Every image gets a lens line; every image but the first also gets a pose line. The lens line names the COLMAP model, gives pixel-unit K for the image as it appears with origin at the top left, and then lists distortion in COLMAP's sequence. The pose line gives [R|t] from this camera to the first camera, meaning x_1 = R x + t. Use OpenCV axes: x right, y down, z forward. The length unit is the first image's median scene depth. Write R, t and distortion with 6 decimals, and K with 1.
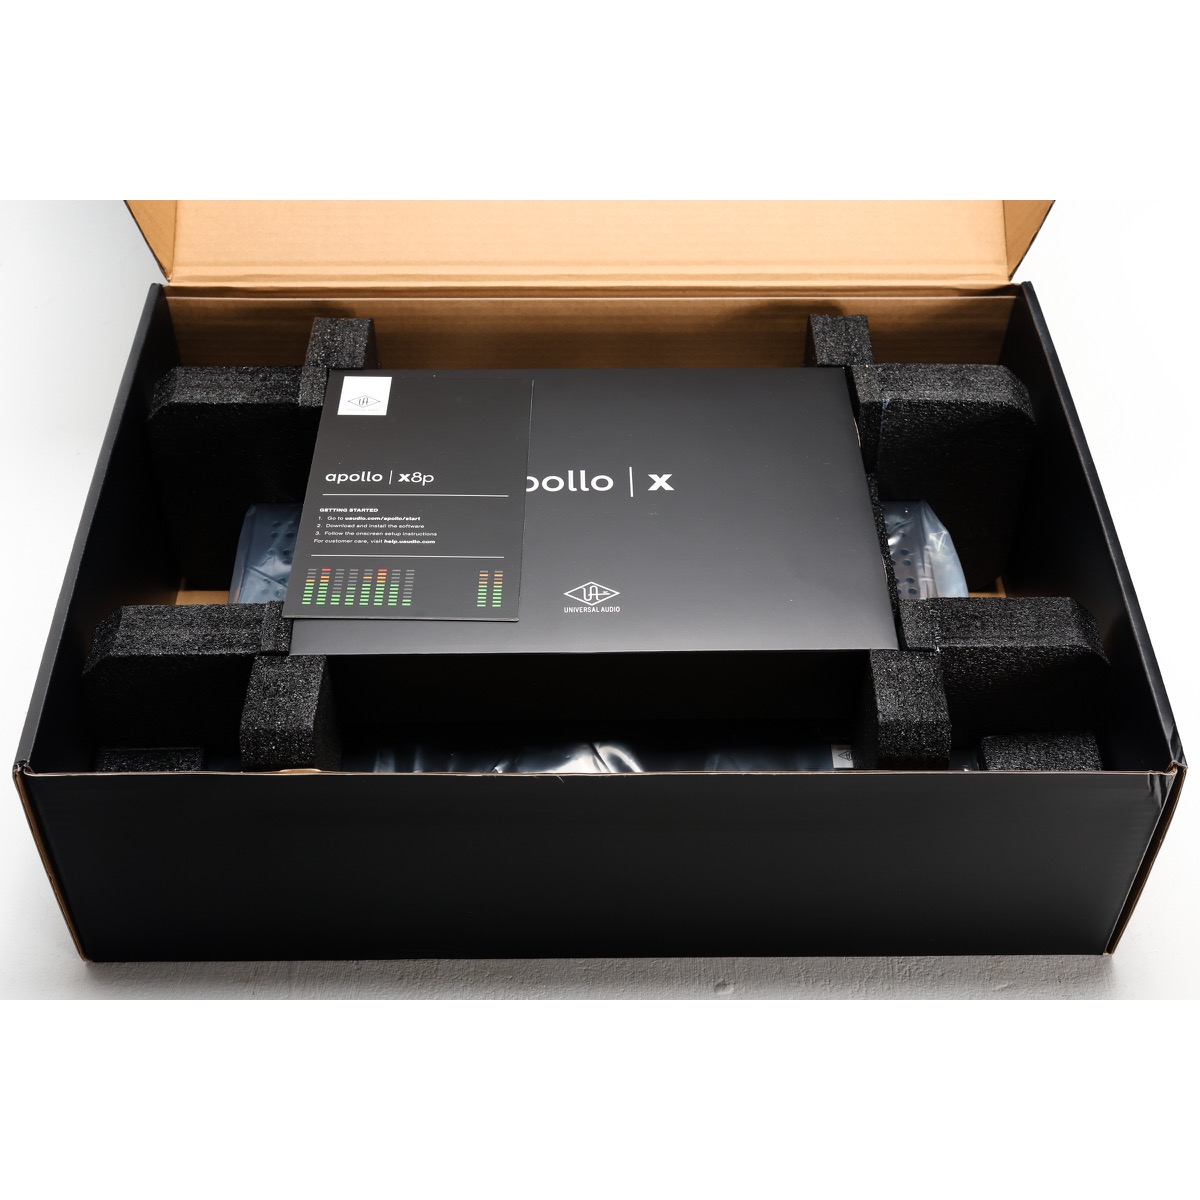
lens RADIAL K [[1822.1, 0, 600.0], [0, 1822.1, 600.0], [0, 0, 1]] dist [-0.012467, 0.081890]
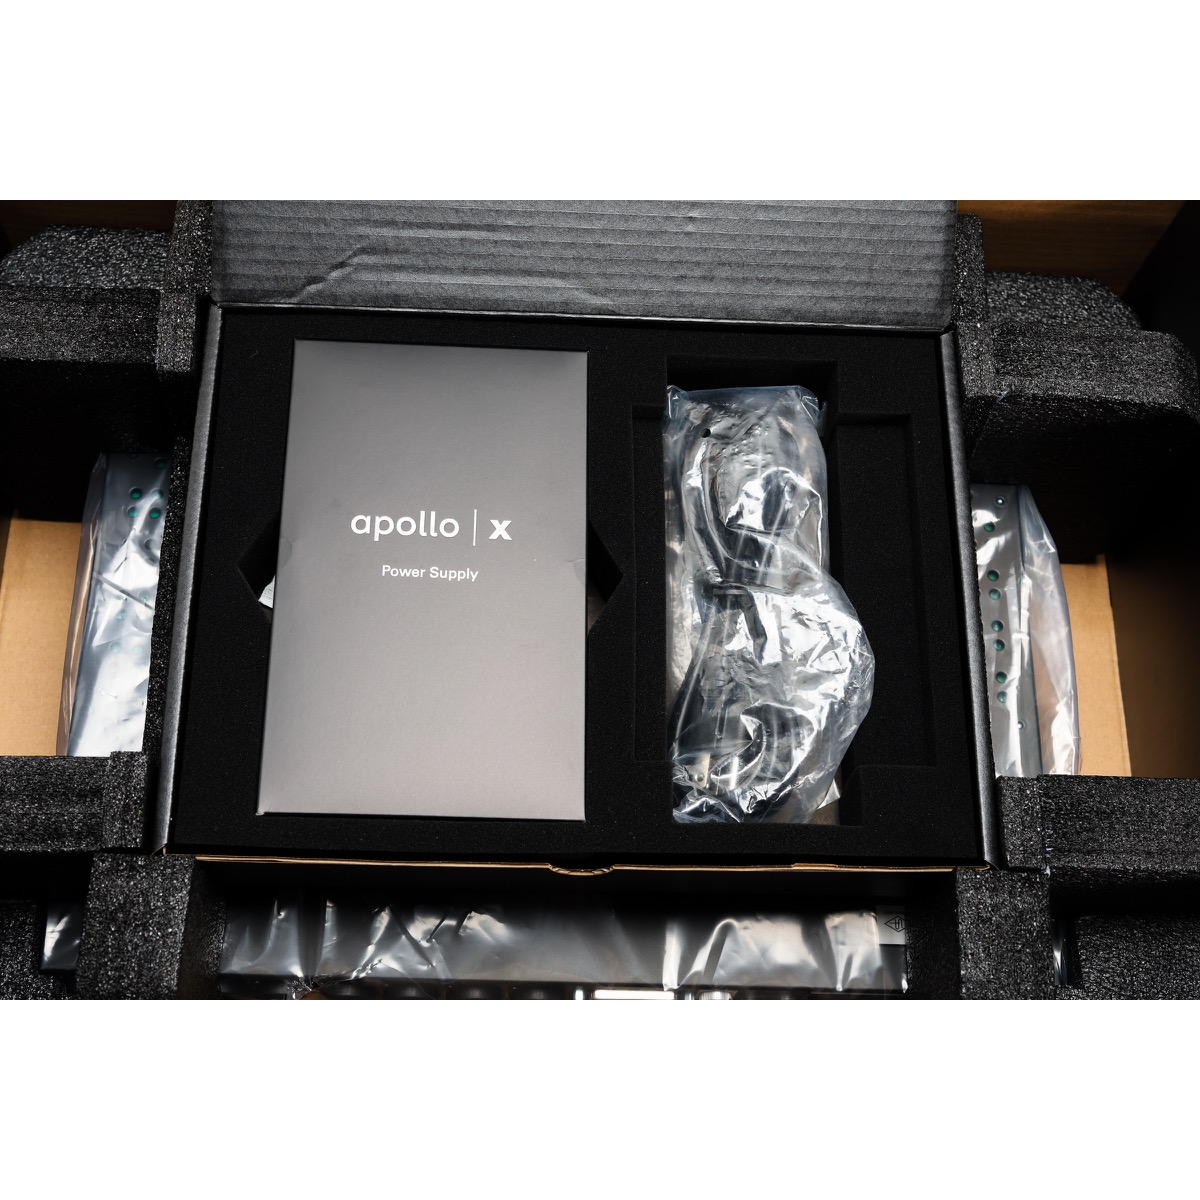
lens RADIAL K [[1746.5, 0, 600.0], [0, 1746.5, 600.0], [0, 0, 1]] dist [-0.033448, 0.062273]
pose [[0.998077, 0.041866, 0.045711, -0.024700], [-0.056254, 0.921482, 0.384325, -0.285190], [-0.026031, -0.386158, 0.922065, 0.354763]]
